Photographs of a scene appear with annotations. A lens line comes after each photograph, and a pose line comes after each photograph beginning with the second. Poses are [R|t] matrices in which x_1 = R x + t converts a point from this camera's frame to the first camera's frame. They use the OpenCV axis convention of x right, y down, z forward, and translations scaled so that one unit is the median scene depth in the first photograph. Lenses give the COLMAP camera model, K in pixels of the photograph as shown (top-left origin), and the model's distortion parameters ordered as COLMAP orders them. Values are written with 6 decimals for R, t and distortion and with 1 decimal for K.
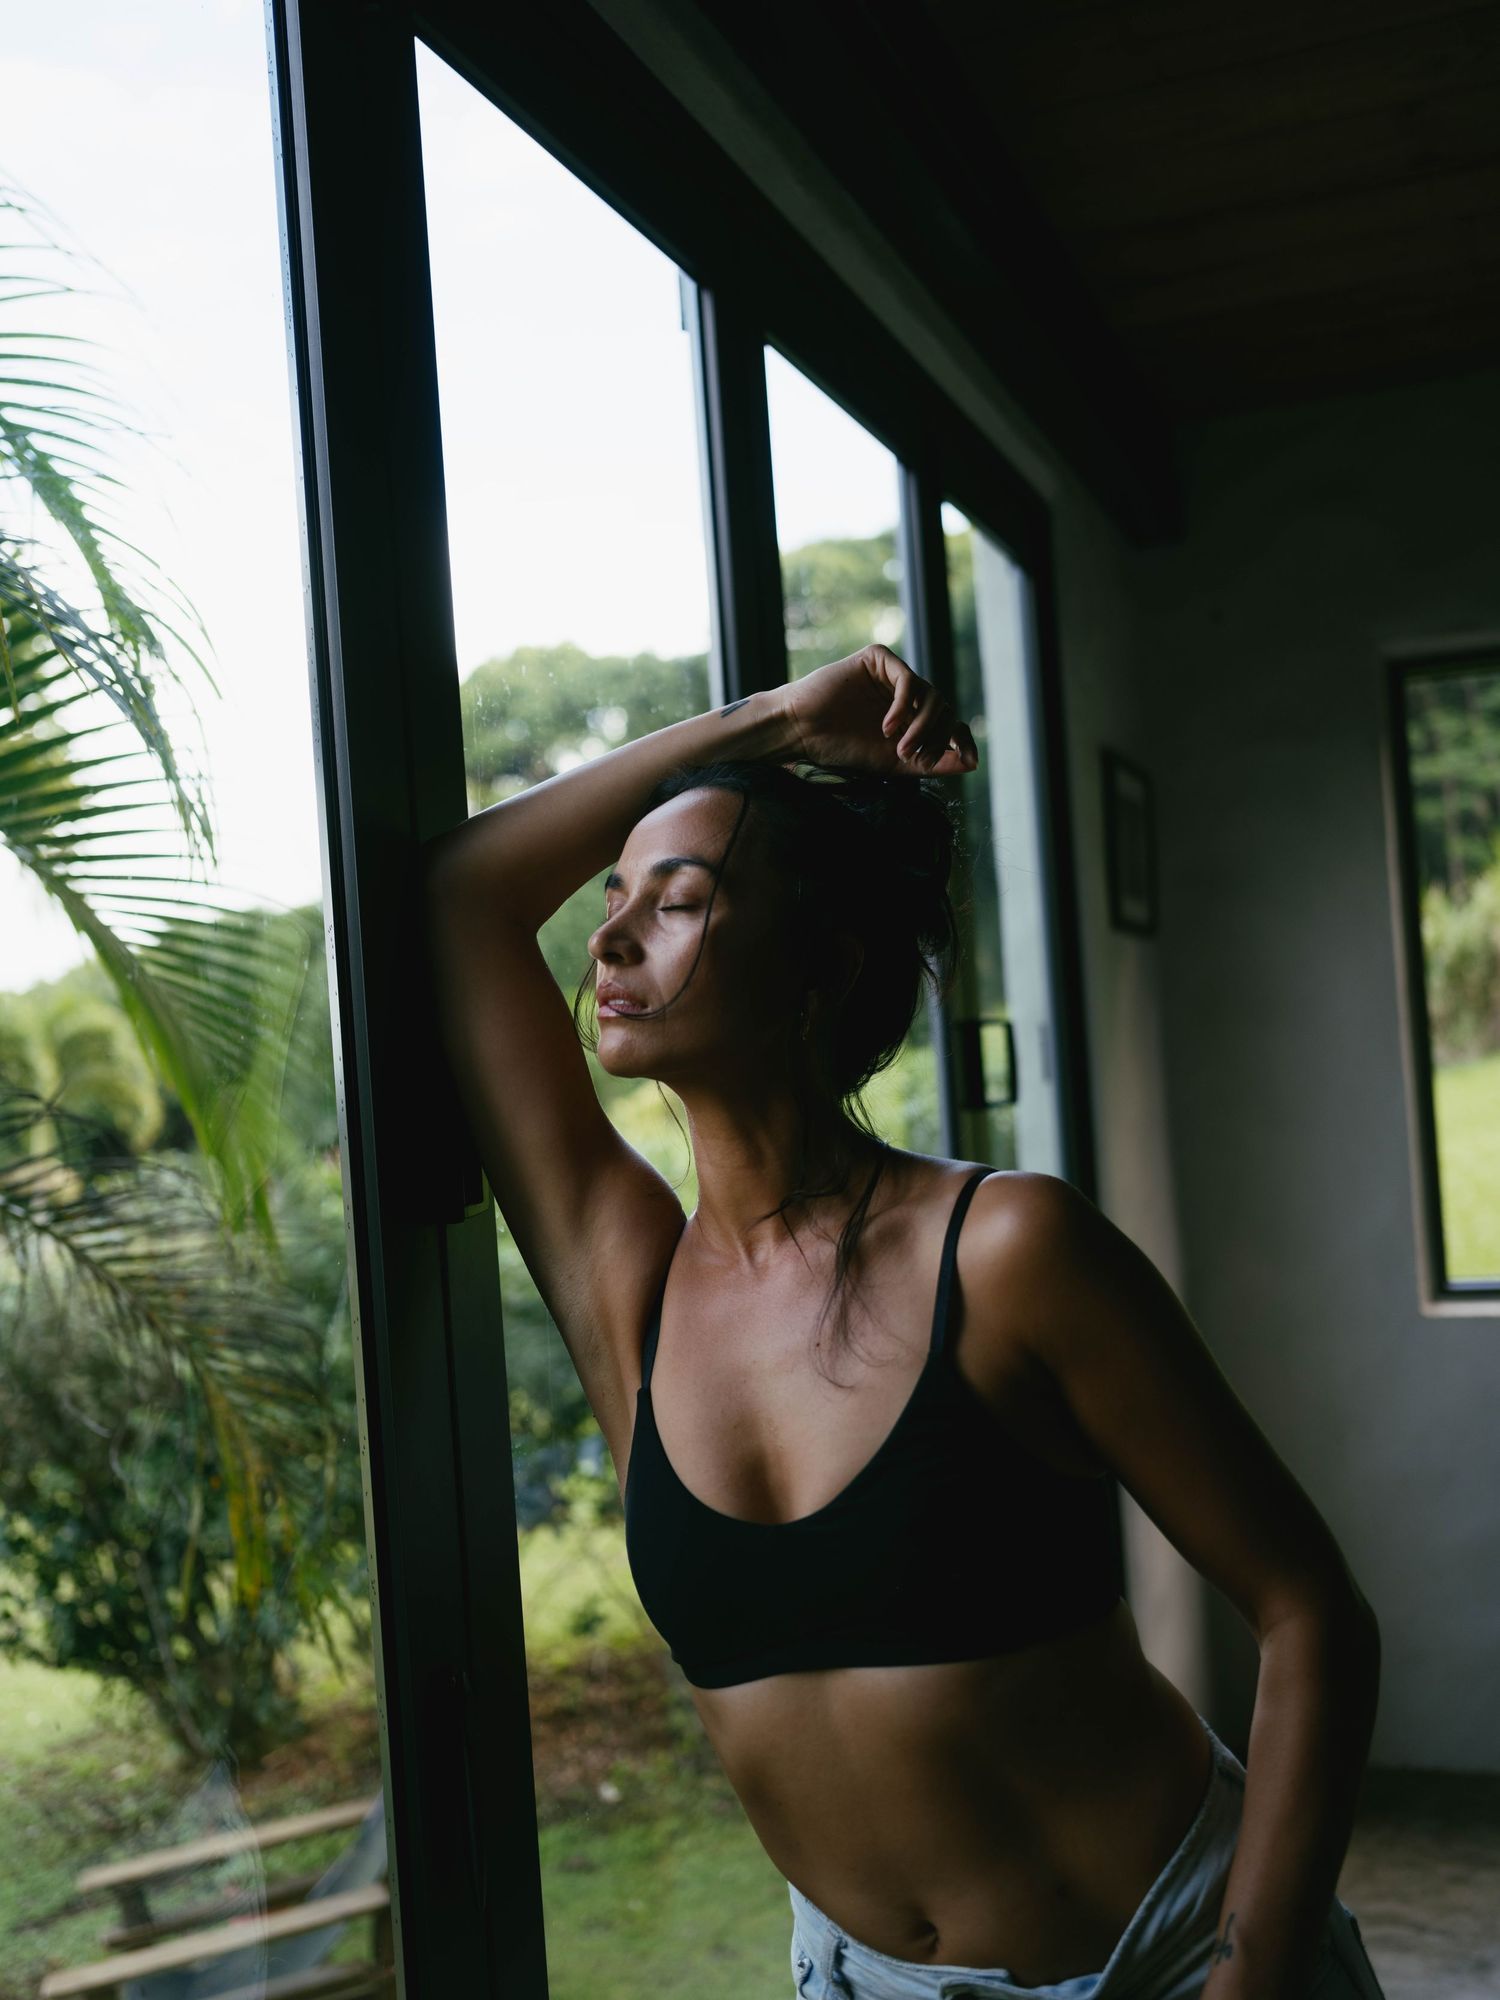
lens RADIAL K [[2053.1, 0, 743.0], [0, 2053.1, 991.7], [0, 0, 1]] dist [0.092313, 0.000000]
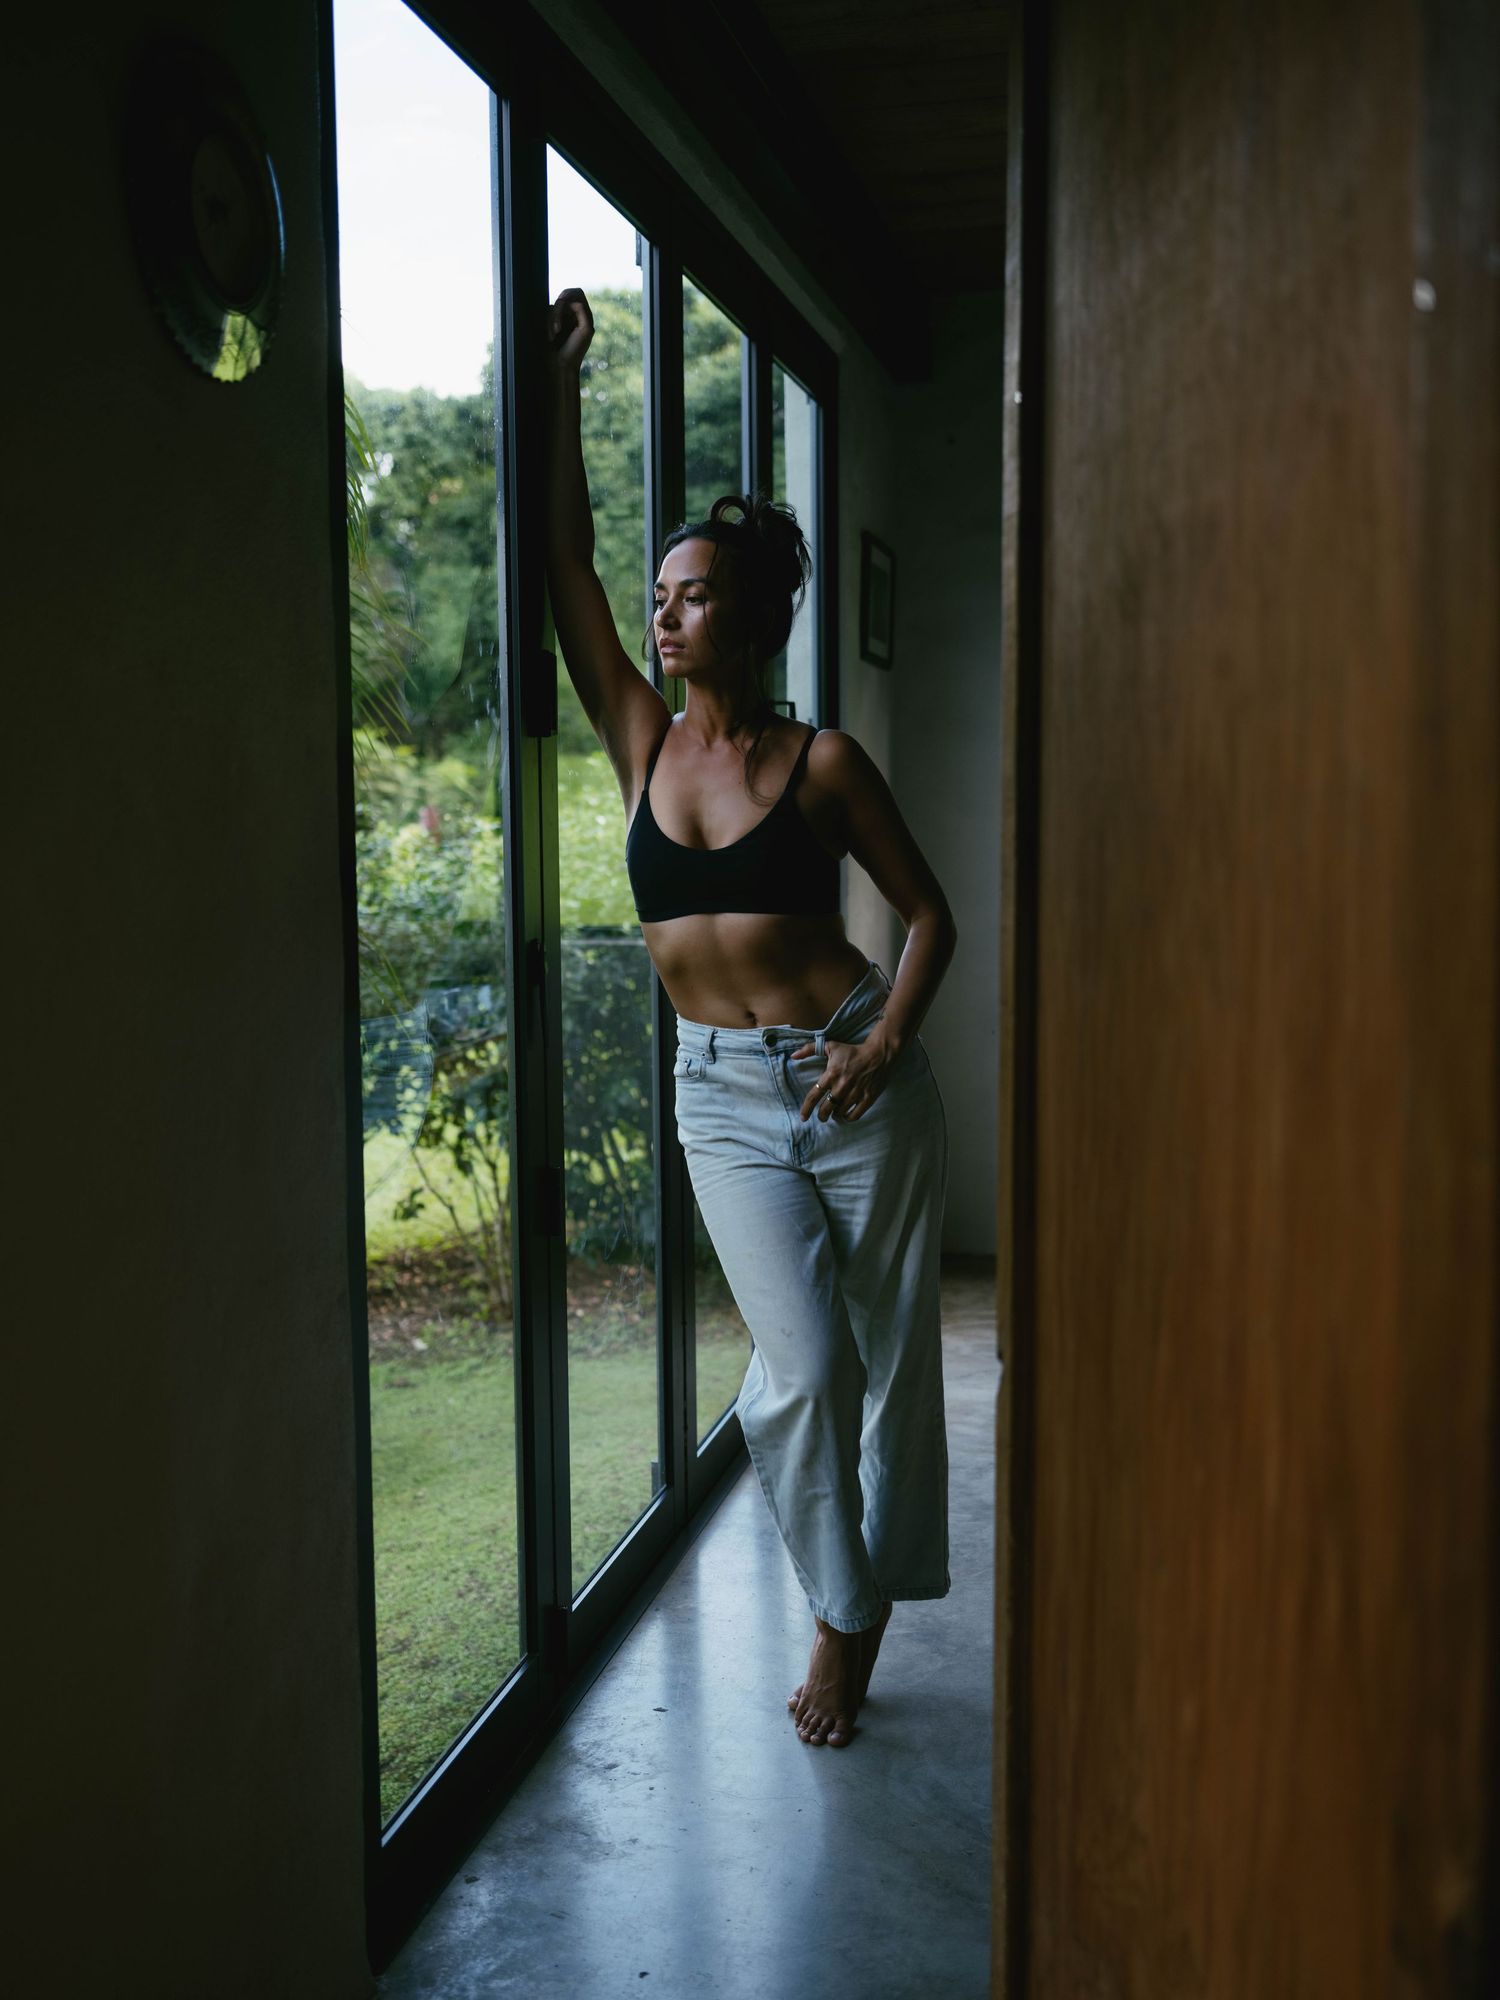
lens RADIAL K [[2053.1, 0, 747.1], [0, 2053.1, 1014.2], [0, 0, 1]] dist [0.092313, 0.000000]
pose [[0.990551, 0.046258, 0.129107, -0.070291], [-0.061826, 0.990931, 0.119306, 0.045985], [-0.122417, -0.126161, 0.984428, -0.416546]]
